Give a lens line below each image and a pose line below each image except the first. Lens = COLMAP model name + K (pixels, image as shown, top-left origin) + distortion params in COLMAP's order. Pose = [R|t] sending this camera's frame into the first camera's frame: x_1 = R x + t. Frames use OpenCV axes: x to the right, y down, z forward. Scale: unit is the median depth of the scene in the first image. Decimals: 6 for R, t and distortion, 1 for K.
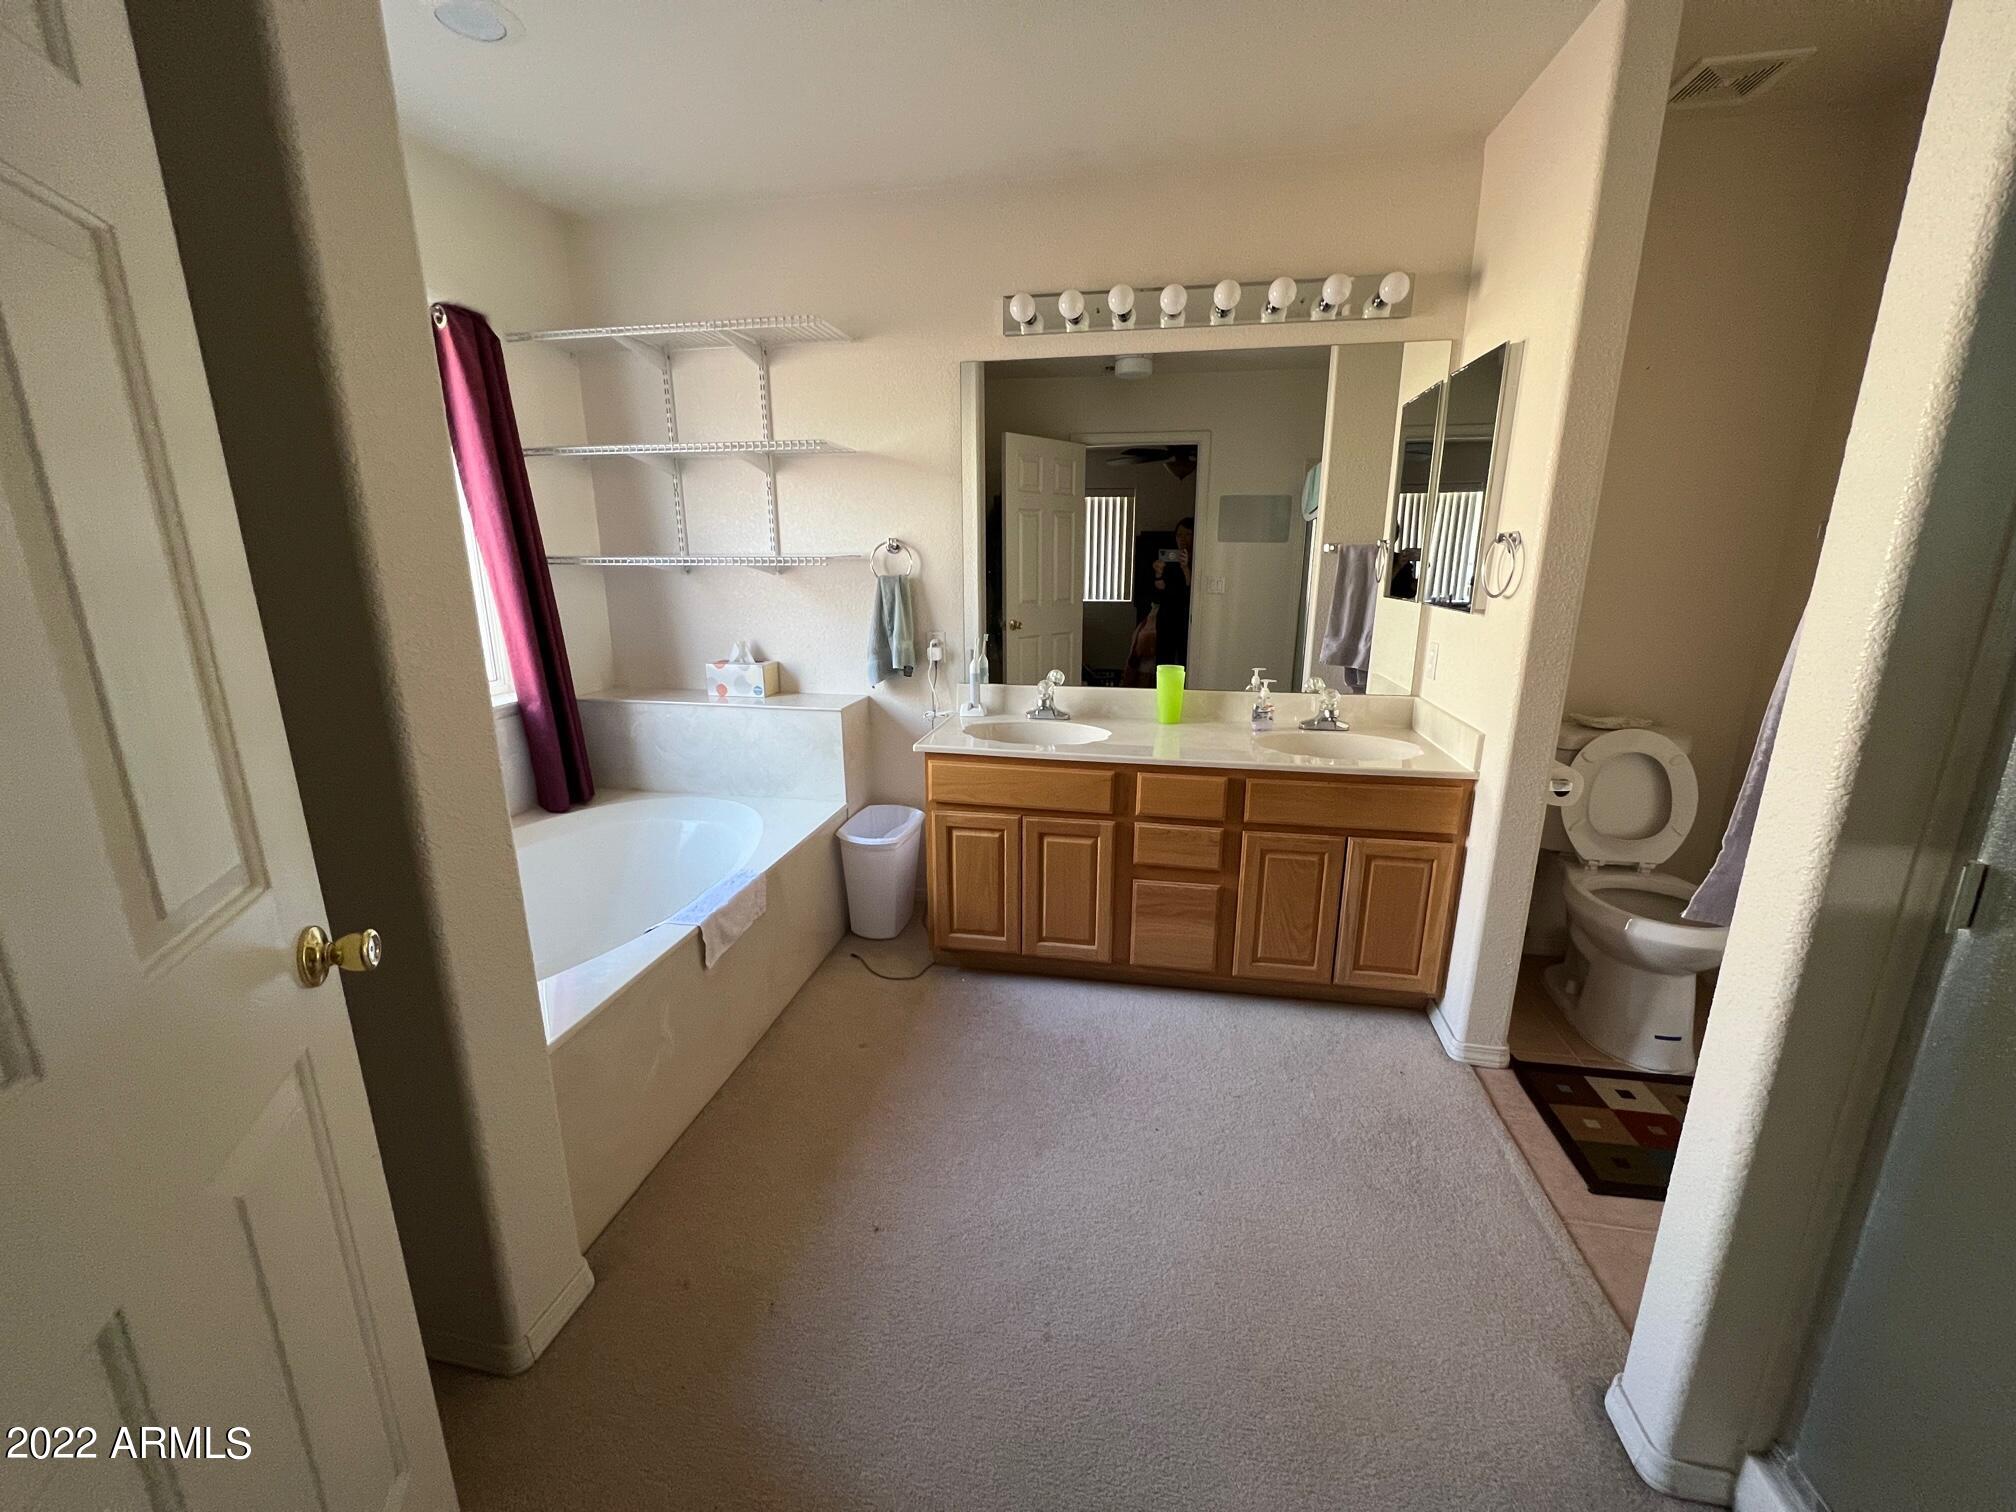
lens RADIAL K [[806.2, 0, 1001.5], [0, 806.2, 750.2], [0, 0, 1]] dist [-0.001966, 0.000810]
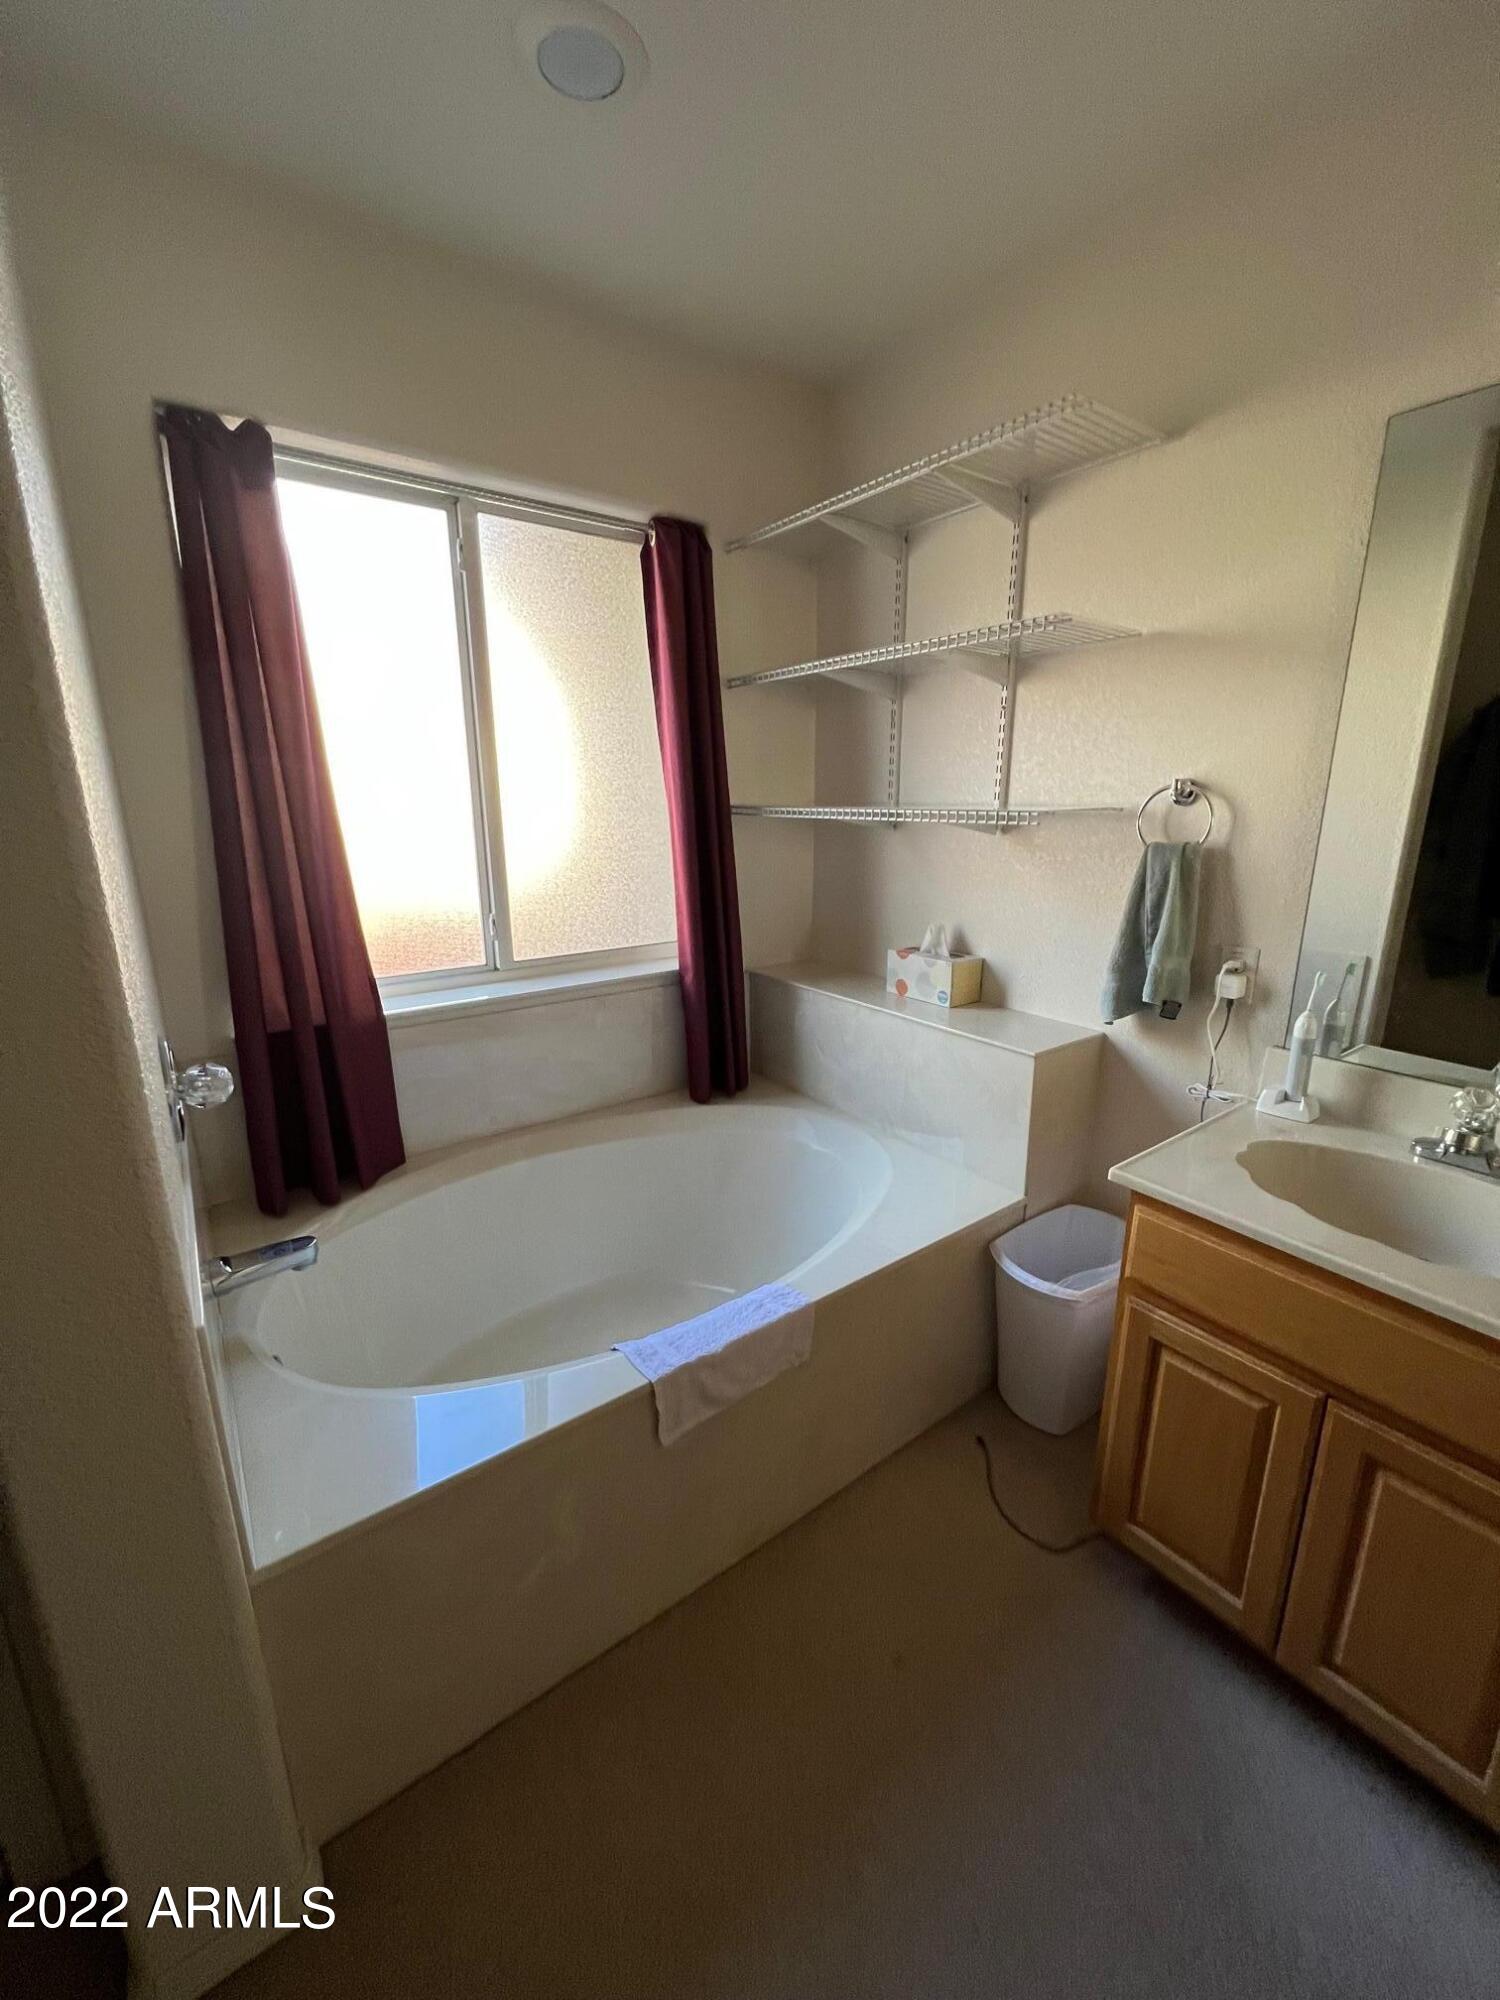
lens RADIAL K [[799.8, 0, 757.7], [0, 799.8, 999.2], [0, 0, 1]] dist [-0.001966, 0.000810]
pose [[0.741628, 0.165991, -0.649950, 0.037440], [-0.163116, 0.984444, 0.065293, -0.098855], [0.650678, 0.057594, 0.757167, 0.391275]]
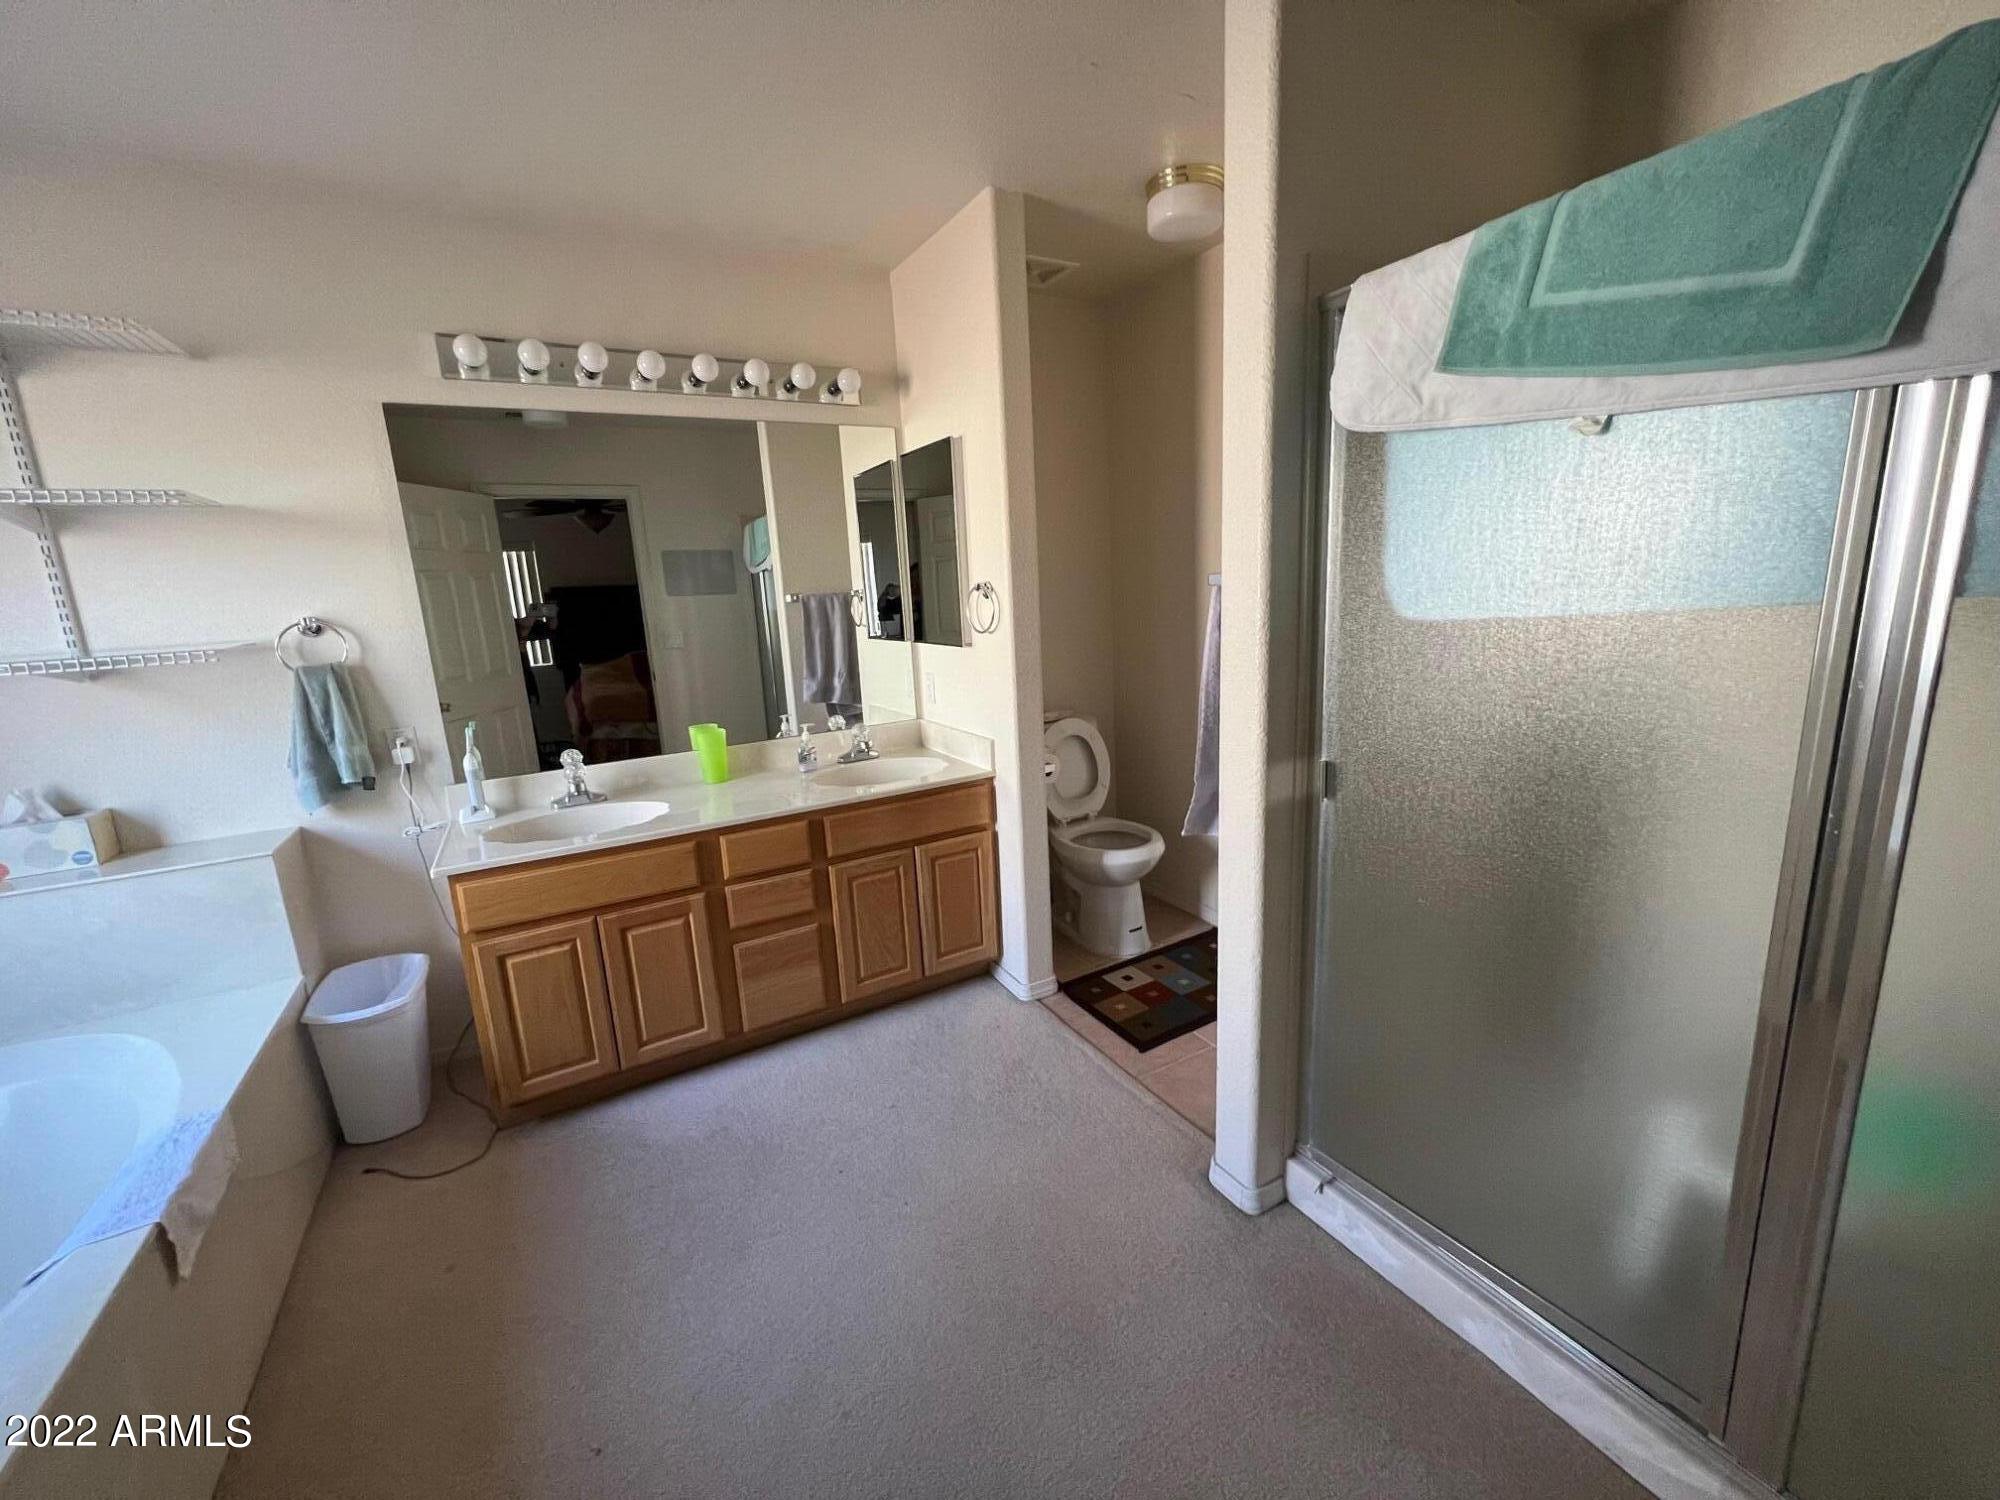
lens RADIAL K [[799.8, 0, 996.1], [0, 799.8, 744.6], [0, 0, 1]] dist [-0.001966, 0.000810]
pose [[0.757548, -0.167335, 0.630968, -0.143887], [0.205224, 0.978627, 0.013141, -0.021296], [-0.619681, 0.119535, 0.775697, 0.020560]]
